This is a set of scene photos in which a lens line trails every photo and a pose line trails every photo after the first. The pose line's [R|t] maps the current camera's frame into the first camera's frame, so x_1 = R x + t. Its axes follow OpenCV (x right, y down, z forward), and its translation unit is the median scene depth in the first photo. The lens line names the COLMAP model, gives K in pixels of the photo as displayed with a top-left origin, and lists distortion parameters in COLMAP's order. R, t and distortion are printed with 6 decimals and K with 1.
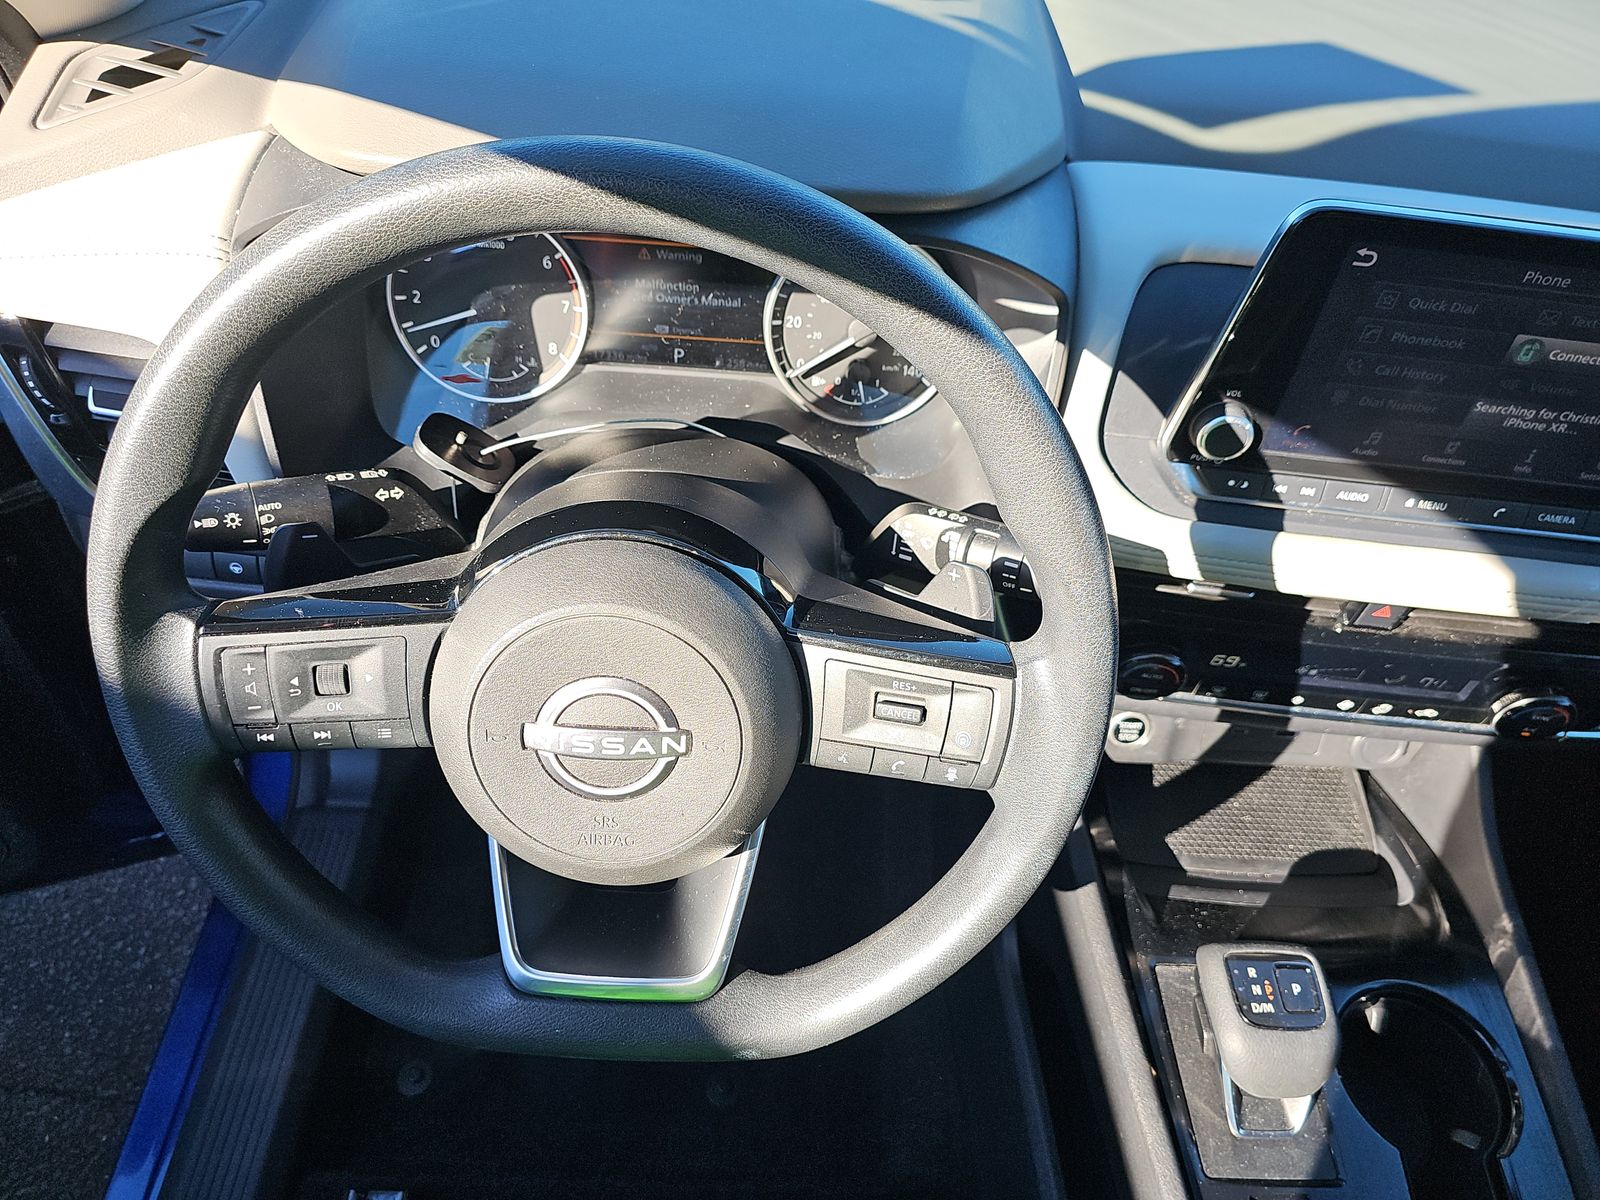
lens RADIAL K [[1086.3, 0, 800.0], [0, 1086.3, 600.0], [0, 0, 1]] dist [0.044301, -0.000436]
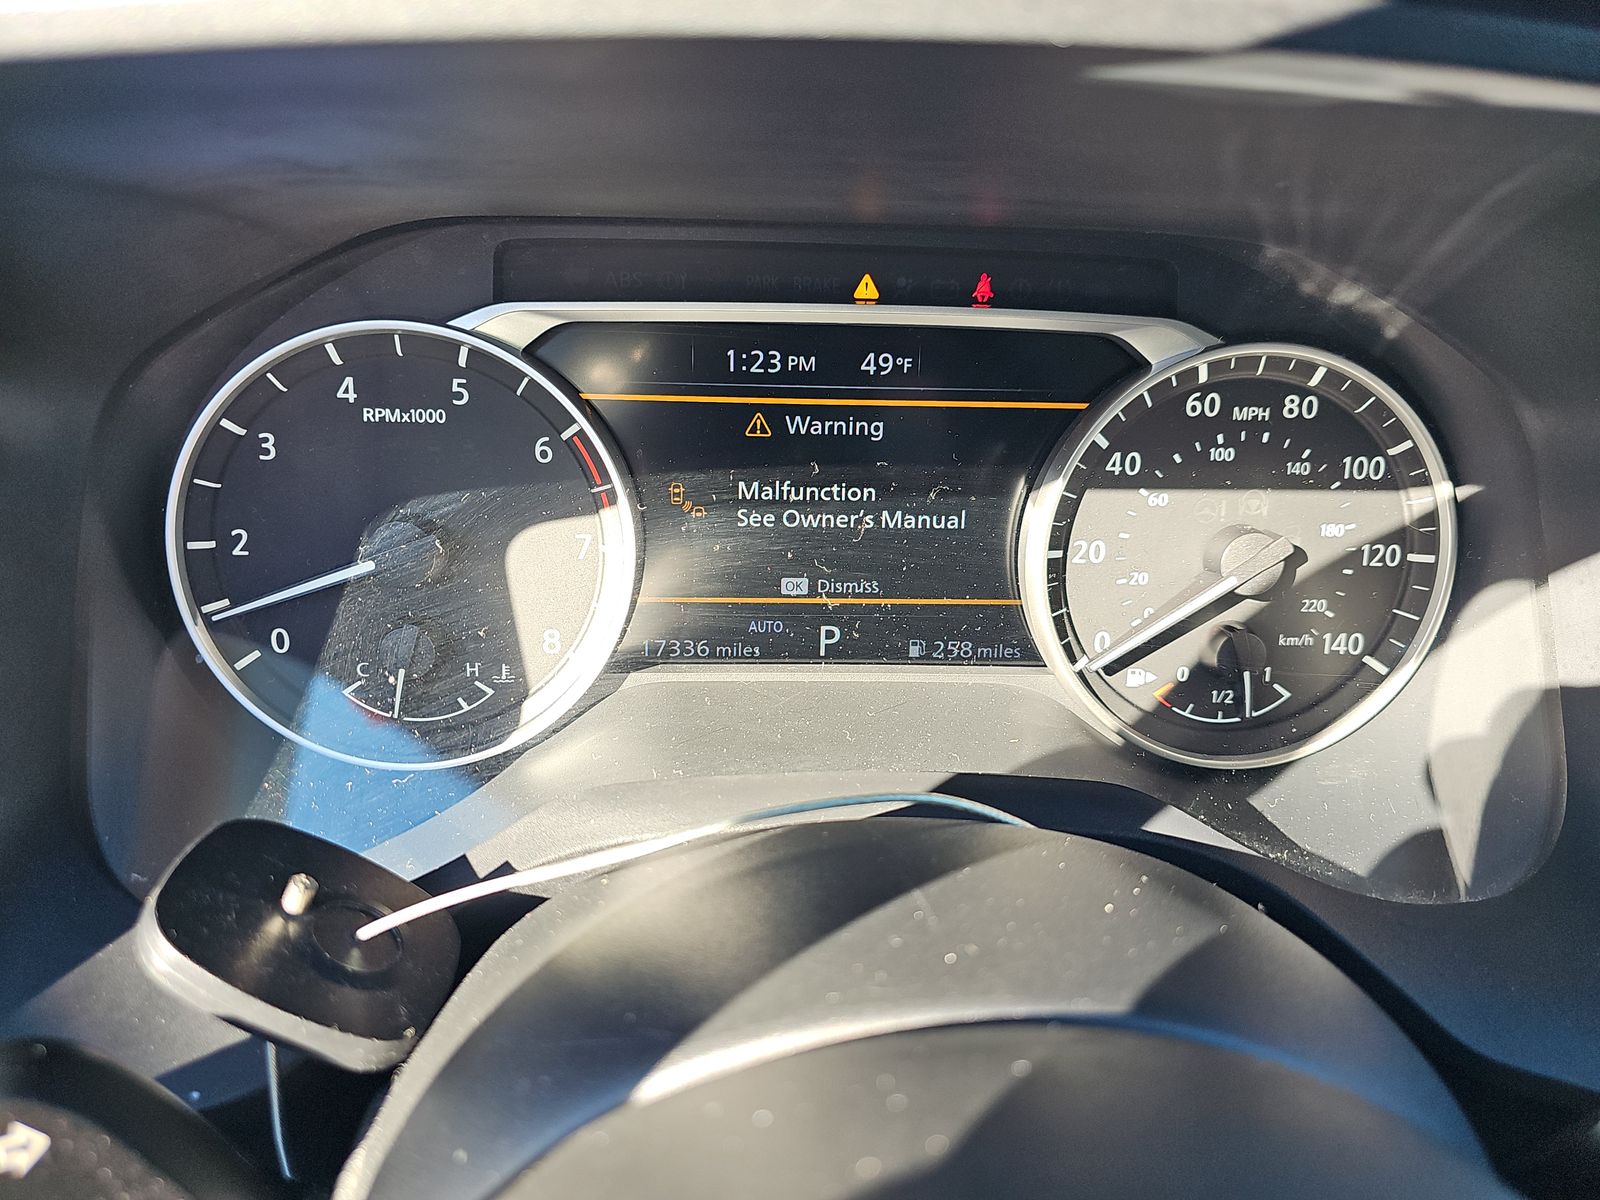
lens RADIAL K [[1050.5, 0, 800.0], [0, 1050.5, 600.0], [0, 0, 1]] dist [0.001477, -0.000826]
pose [[0.996215, -0.052451, 0.069309, -0.156738], [0.070477, 0.954141, -0.290945, -0.116277], [-0.050870, 0.294728, 0.954226, 0.589634]]
